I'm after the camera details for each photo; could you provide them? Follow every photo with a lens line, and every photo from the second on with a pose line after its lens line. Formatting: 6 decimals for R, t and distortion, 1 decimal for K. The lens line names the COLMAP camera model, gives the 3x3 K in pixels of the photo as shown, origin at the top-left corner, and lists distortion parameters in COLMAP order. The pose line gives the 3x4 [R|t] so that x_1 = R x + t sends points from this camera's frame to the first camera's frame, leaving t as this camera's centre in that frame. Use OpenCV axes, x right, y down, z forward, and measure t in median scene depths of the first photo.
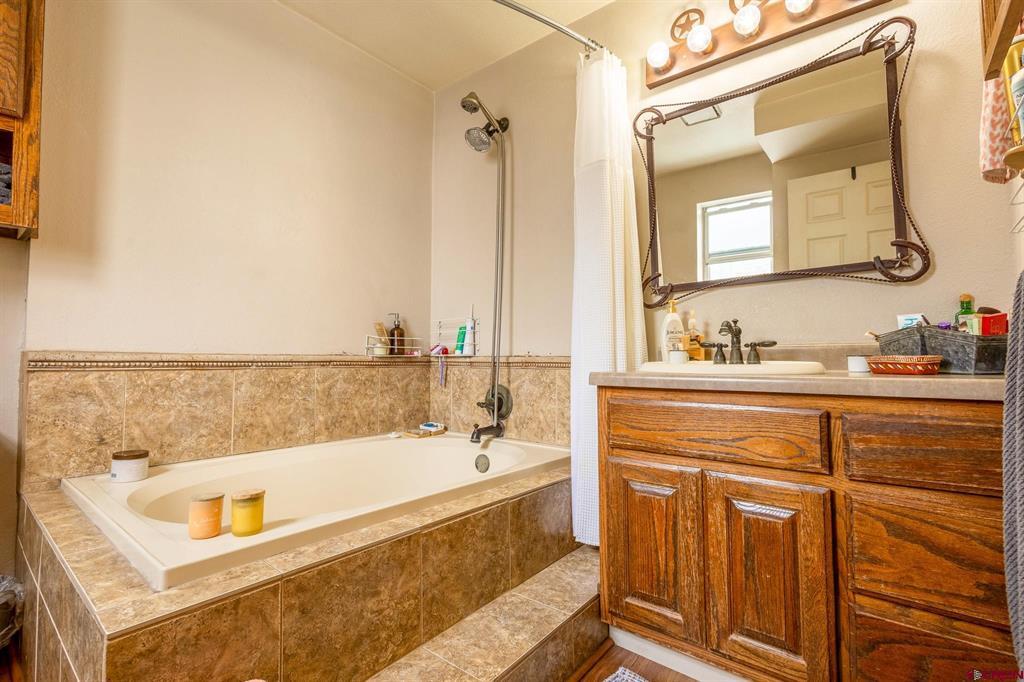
lens RADIAL K [[469.4, 0, 510.3], [0, 469.4, 340.3], [0, 0, 1]] dist [0.009637, -0.006268]
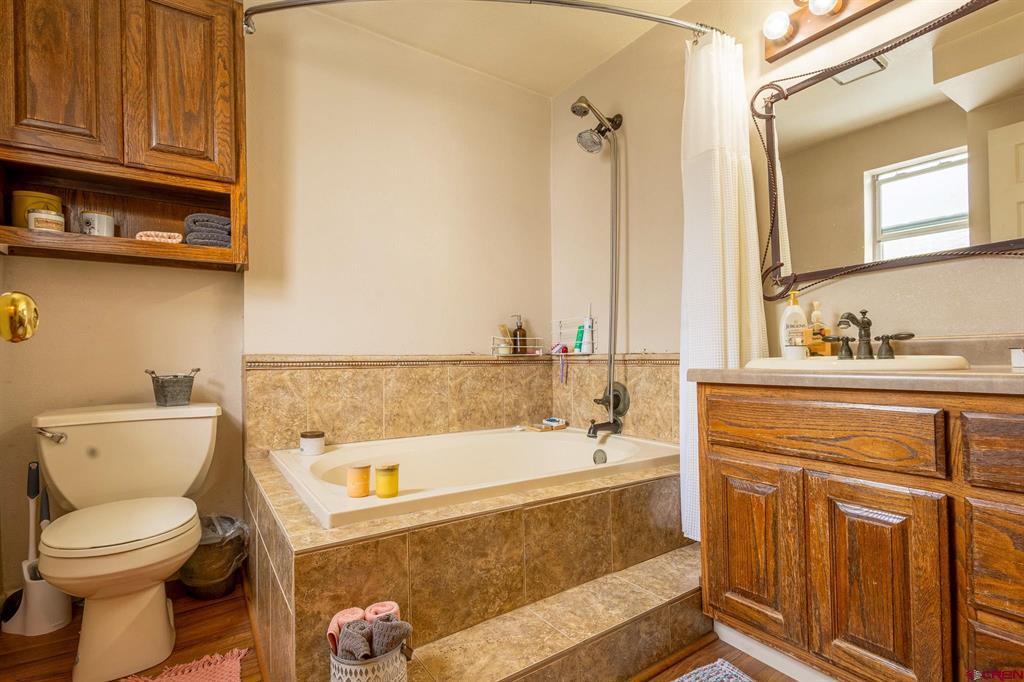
lens RADIAL K [[490.5, 0, 515.0], [0, 490.5, 351.6], [0, 0, 1]] dist [0.002149, -0.001756]
pose [[0.955467, -0.014634, -0.294734, 0.128921], [0.022961, 0.999428, 0.024811, -0.004004], [0.294202, -0.030474, 0.955257, -0.116952]]
